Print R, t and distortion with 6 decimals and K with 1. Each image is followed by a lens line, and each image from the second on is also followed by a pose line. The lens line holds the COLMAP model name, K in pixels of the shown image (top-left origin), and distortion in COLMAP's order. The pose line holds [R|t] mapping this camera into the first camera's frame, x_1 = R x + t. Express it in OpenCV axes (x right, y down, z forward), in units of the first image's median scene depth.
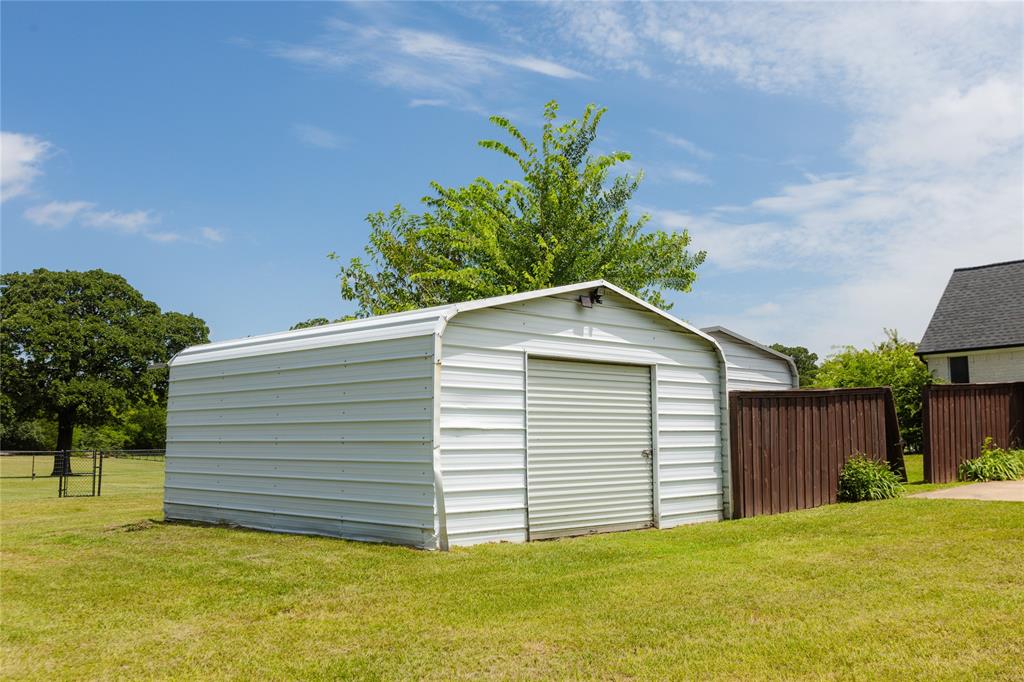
lens RADIAL K [[967.6, 0, 511.9], [0, 967.6, 342.8], [0, 0, 1]] dist [0.001569, 0.000936]
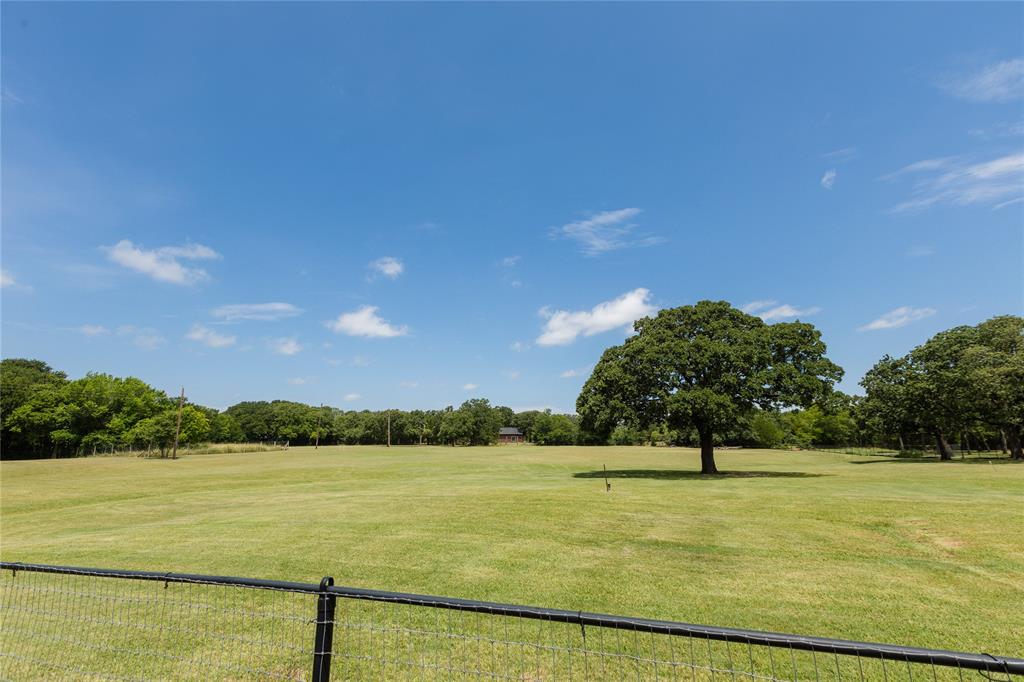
lens RADIAL K [[458.3, 0, 511.3], [0, 458.3, 342.2], [0, 0, 1]] dist [0.001802, 0.000392]
pose [[0.564174, -0.179213, -0.805972, -0.110559], [0.092715, 0.983736, -0.153840, 0.040756], [0.820434, 0.012067, 0.571614, 0.464506]]
